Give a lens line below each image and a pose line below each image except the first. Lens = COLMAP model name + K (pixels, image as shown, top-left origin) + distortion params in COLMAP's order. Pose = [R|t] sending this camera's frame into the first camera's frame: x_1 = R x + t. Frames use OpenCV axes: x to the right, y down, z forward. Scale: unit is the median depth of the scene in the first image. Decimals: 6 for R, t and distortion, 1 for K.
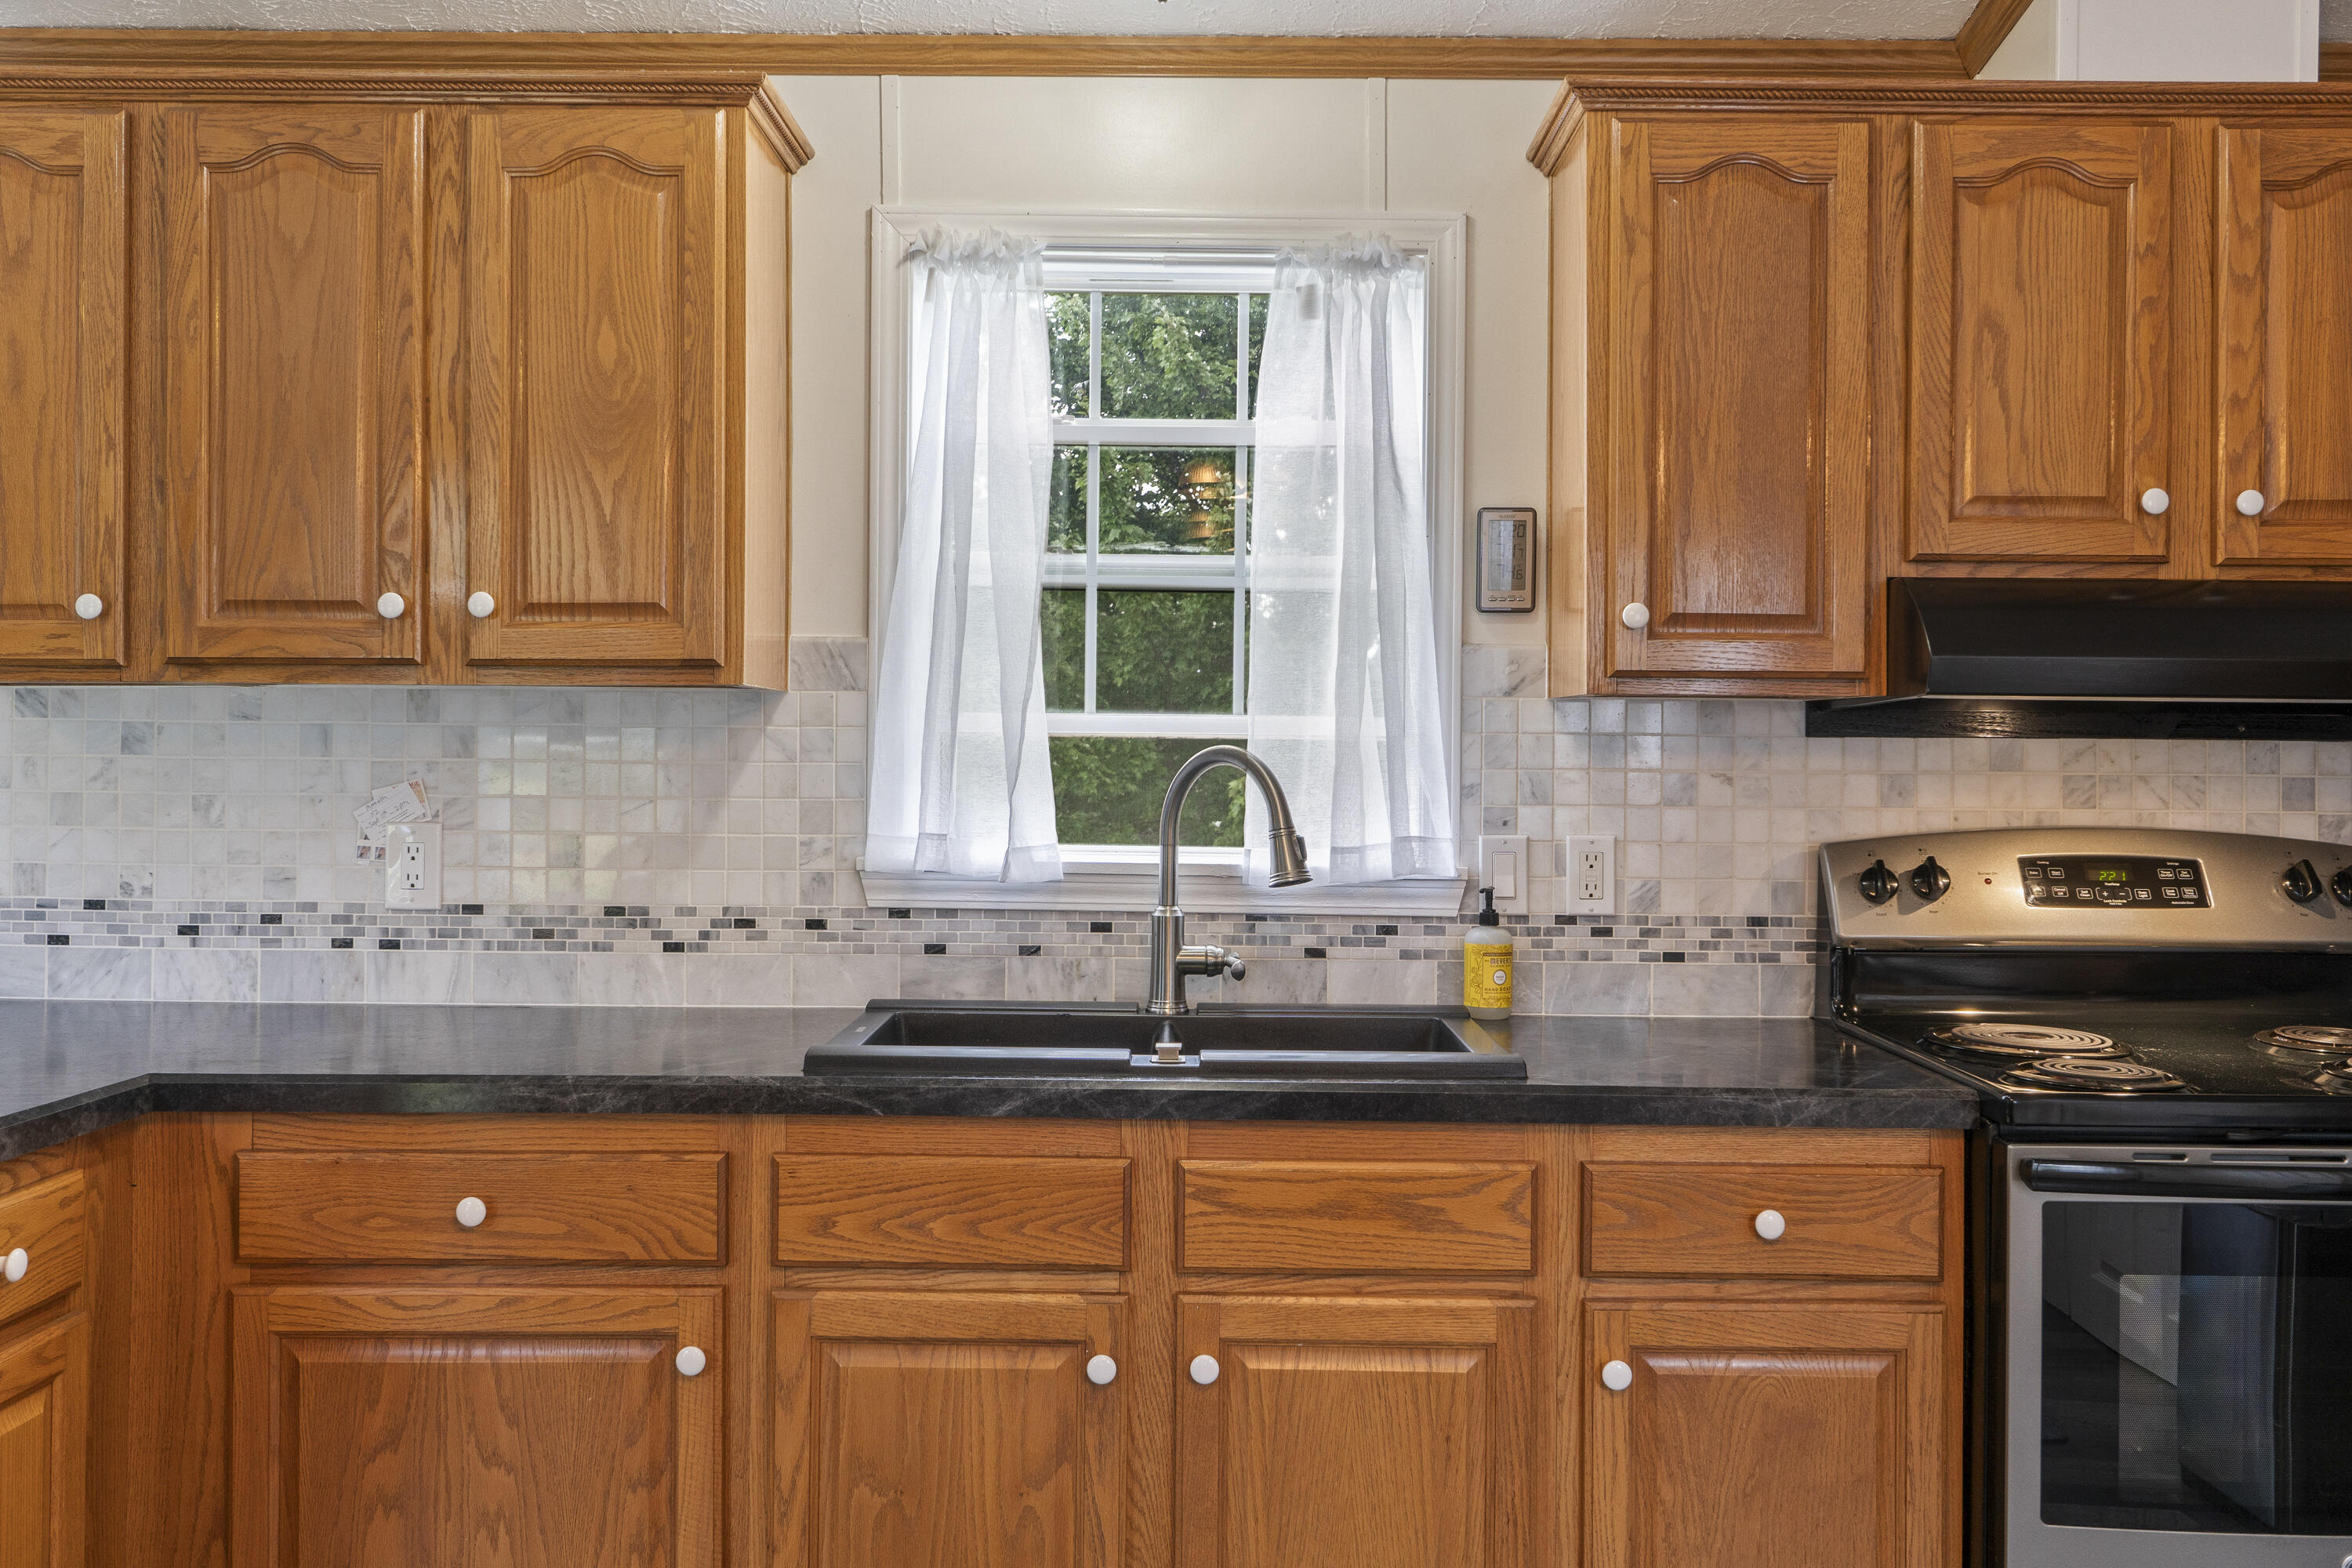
lens RADIAL K [[2013.8, 0, 1178.1], [0, 2013.8, 744.1], [0, 0, 1]] dist [0.008139, 0.002748]
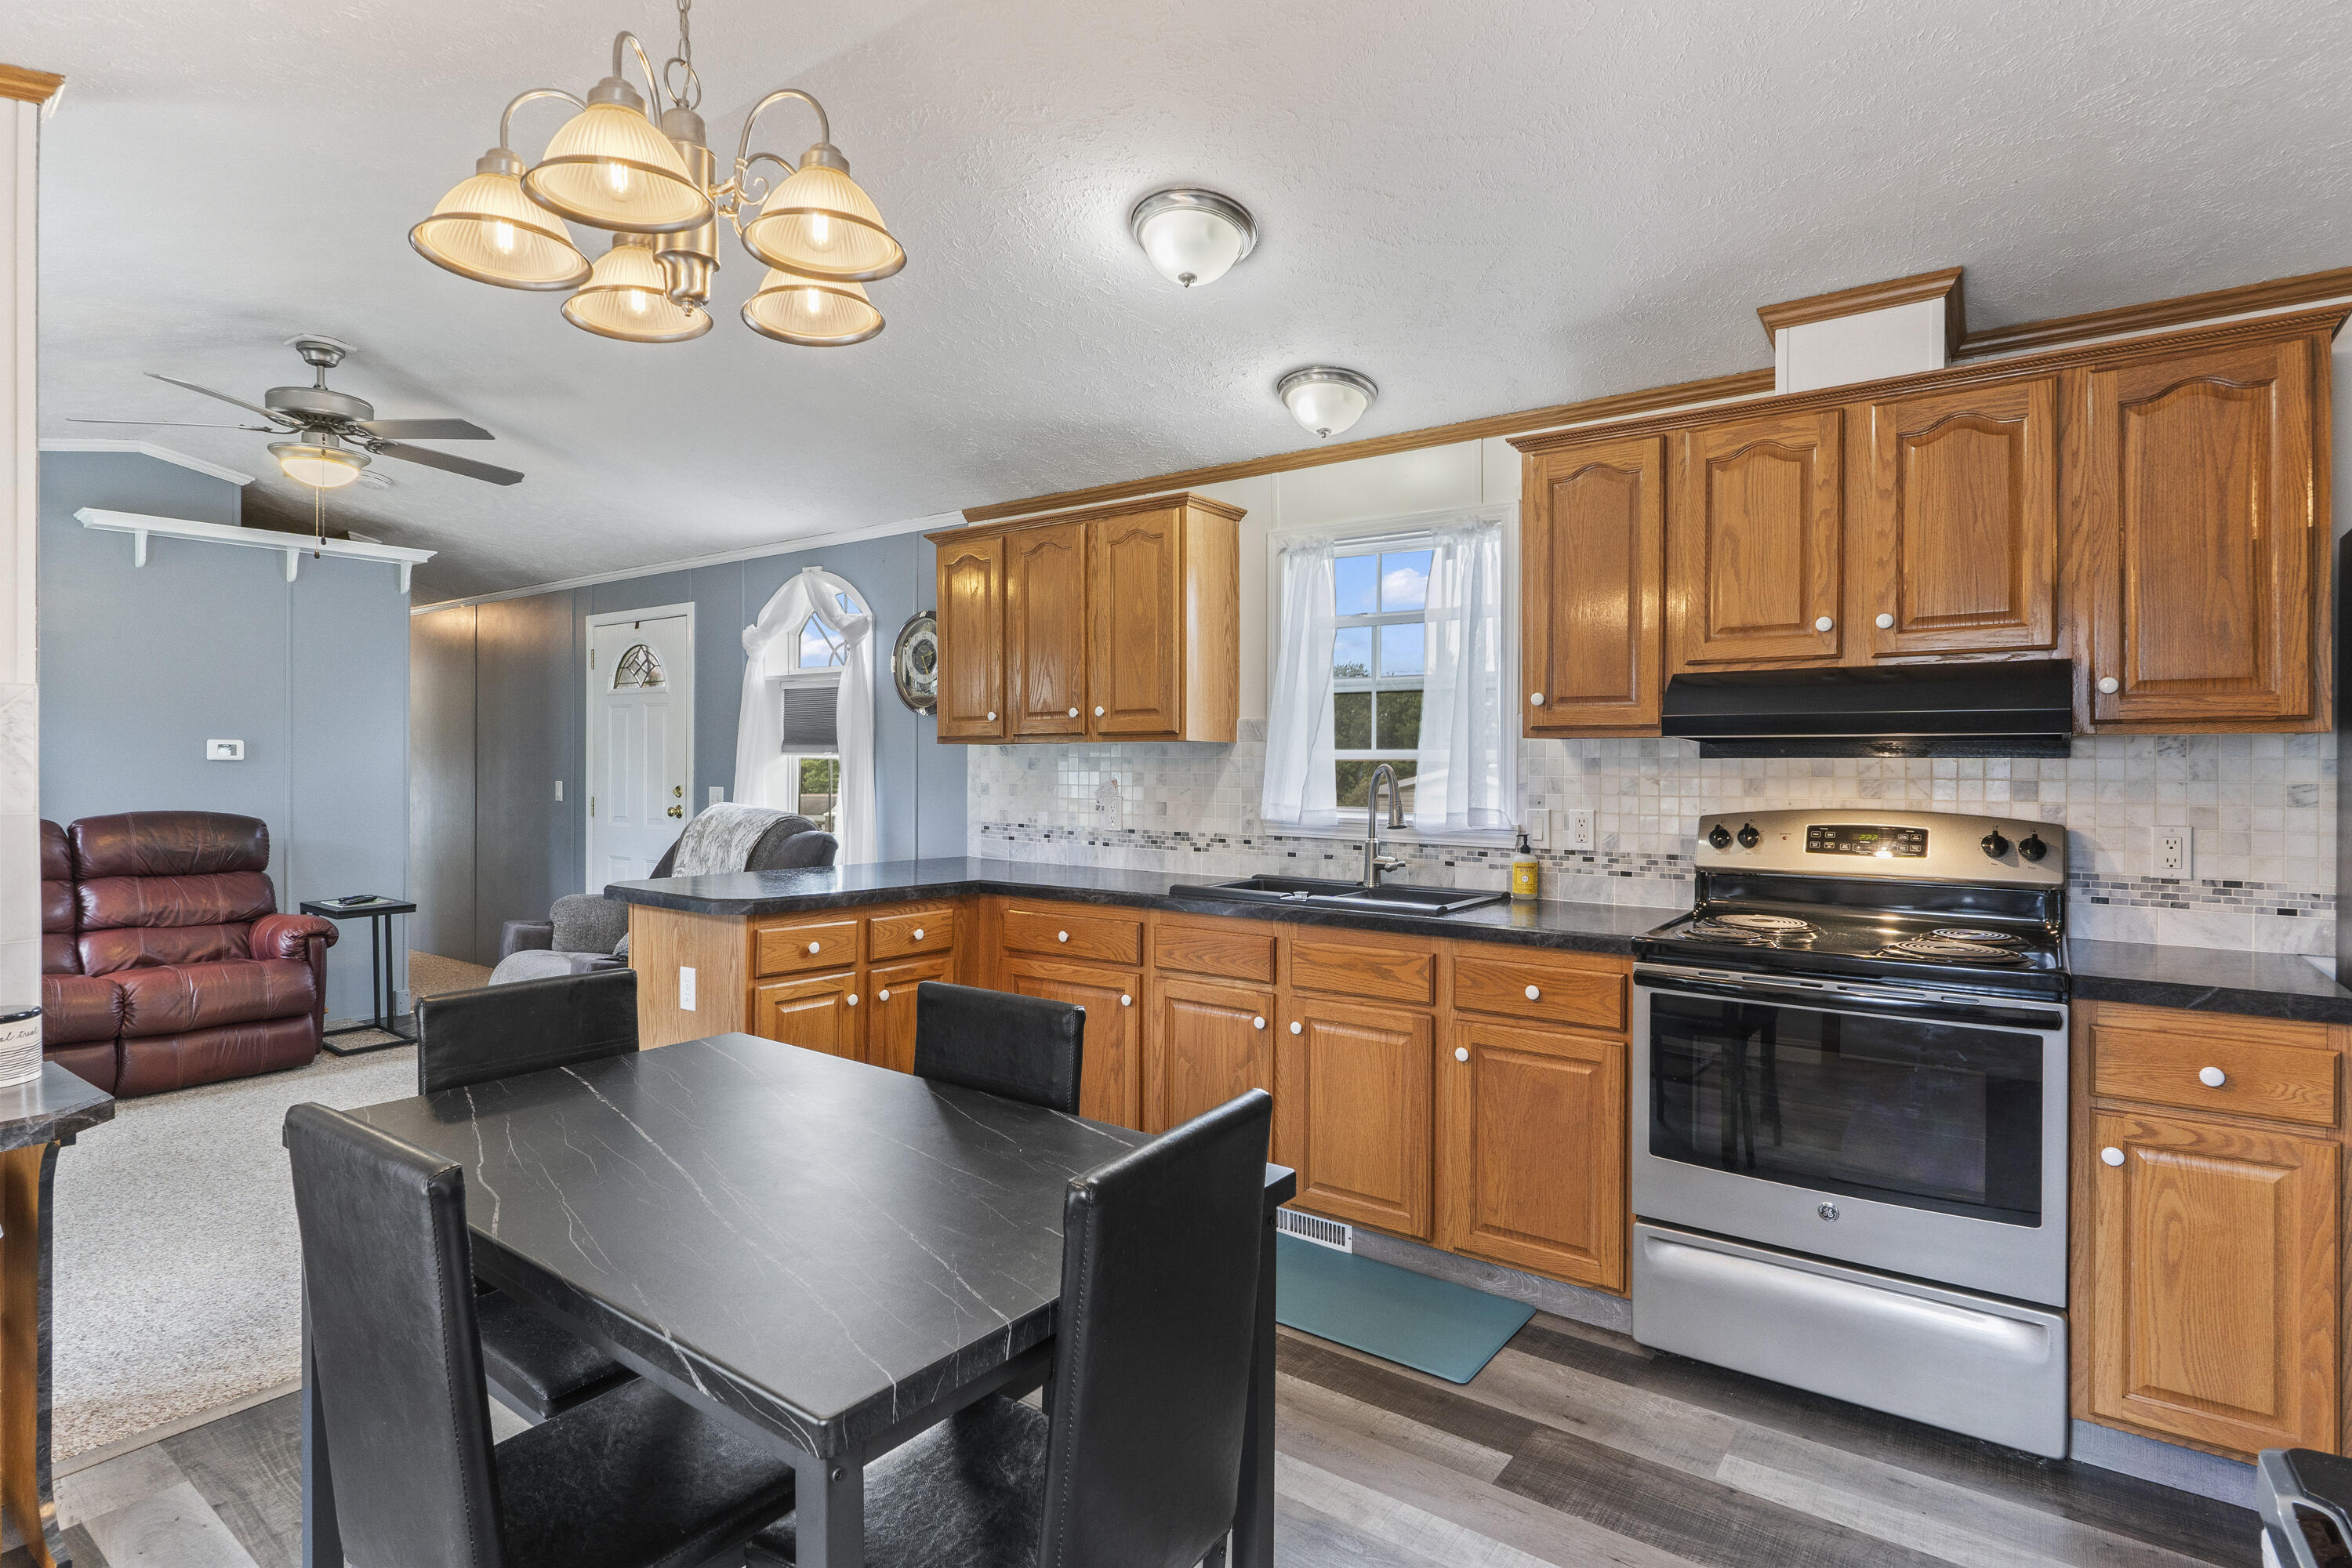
lens RADIAL K [[1200.4, 0, 1173.3], [0, 1200.4, 772.0], [0, 0, 1]] dist [0.002517, -0.000213]
pose [[0.807199, -0.001454, -0.590277, 0.593461], [0.003250, 0.999993, 0.001981, 0.005669], [0.590270, -0.003517, 0.807198, -0.178915]]
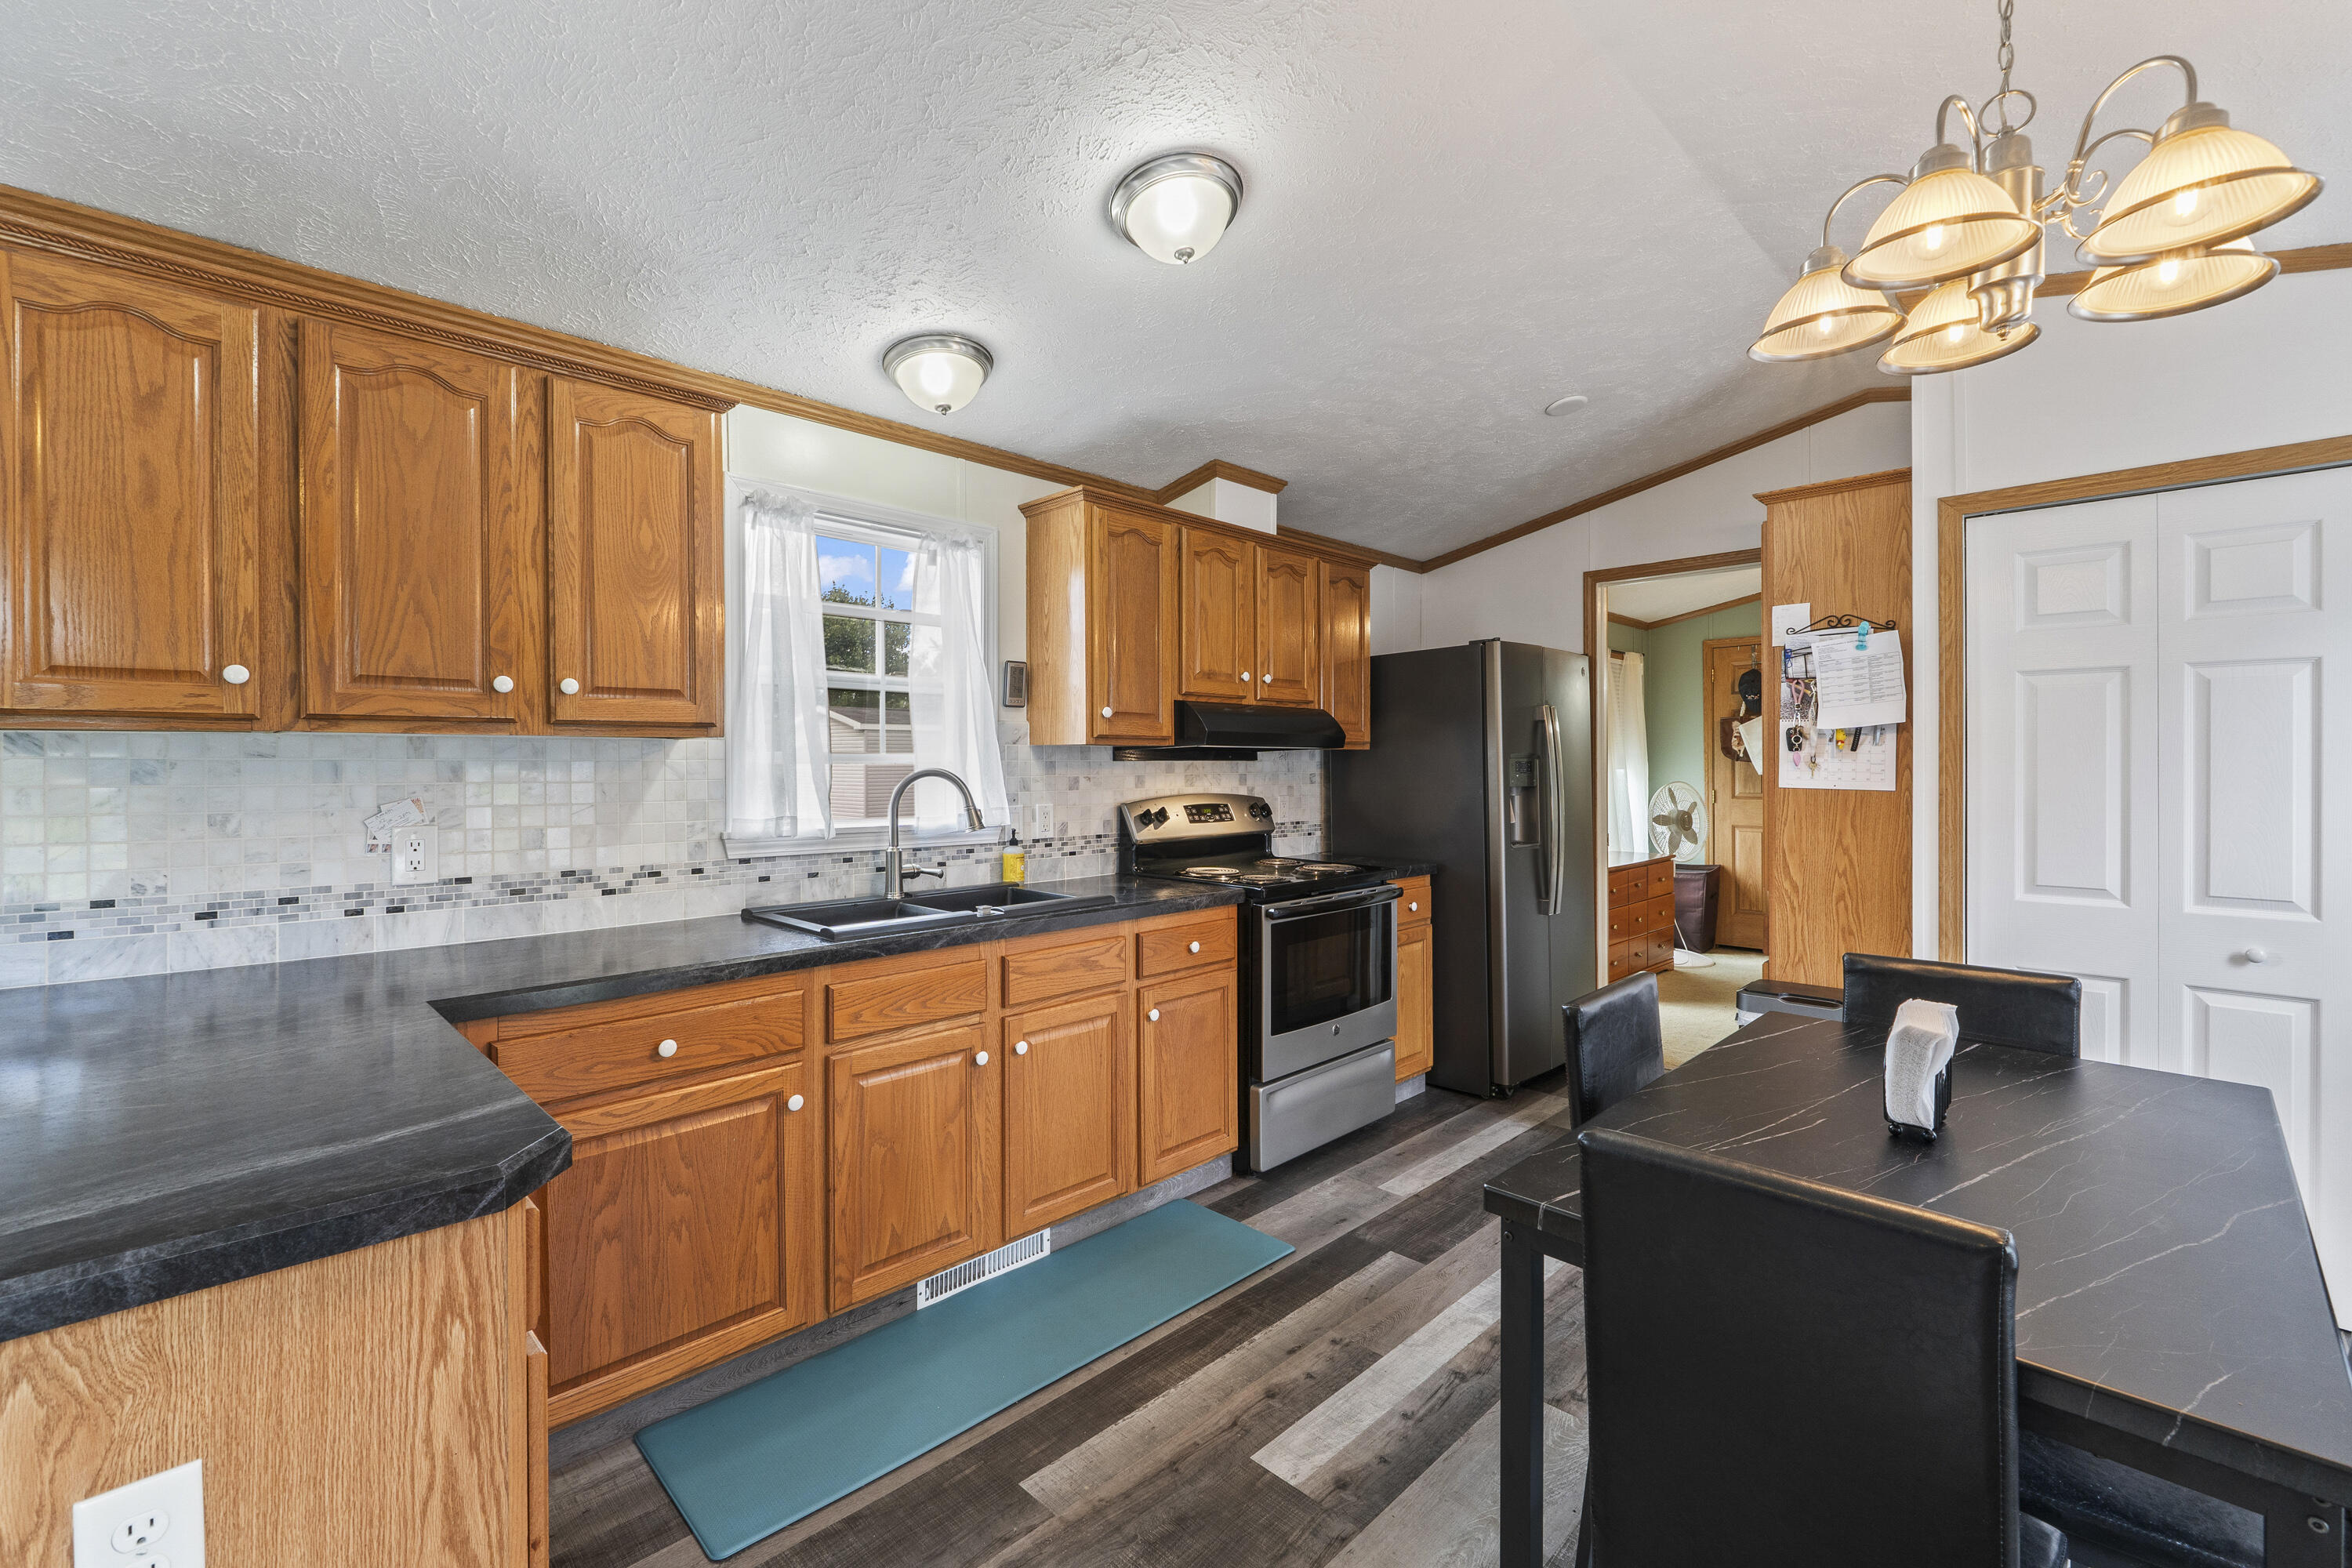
lens RADIAL K [[991.0, 0, 1180.7], [0, 991.0, 768.5], [0, 0, 1]] dist [-0.002894, -0.000536]
pose [[0.699022, -0.013141, 0.714980, -0.524072], [0.006633, 0.999907, 0.011892, -0.008771], [-0.715070, -0.003570, 0.699044, 0.088772]]
